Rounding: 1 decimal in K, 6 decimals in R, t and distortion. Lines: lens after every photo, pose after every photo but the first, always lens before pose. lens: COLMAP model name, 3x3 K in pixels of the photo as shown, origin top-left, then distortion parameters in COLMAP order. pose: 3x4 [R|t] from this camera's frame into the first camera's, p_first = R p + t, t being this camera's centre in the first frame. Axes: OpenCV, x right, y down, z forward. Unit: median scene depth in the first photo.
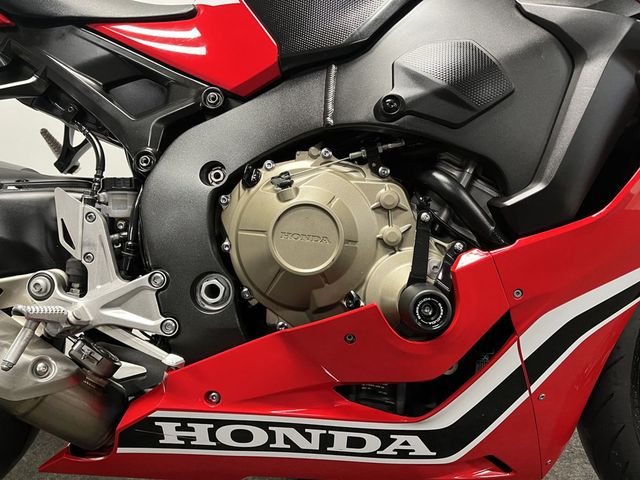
lens RADIAL K [[484.0, 0, 320.0], [0, 484.0, 240.0], [0, 0, 1]] dist [0.057955, -0.057111]
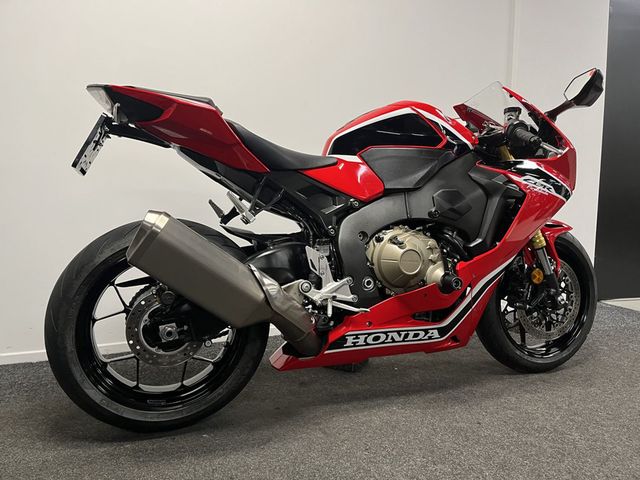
lens RADIAL K [[484.0, 0, 320.0], [0, 484.0, 240.0], [0, 0, 1]] dist [0.057955, -0.057111]
pose [[0.934822, -0.055714, 0.350718, -1.340217], [0.037336, 0.997562, 0.058952, -0.281330], [-0.353147, -0.042015, 0.934624, -1.285627]]
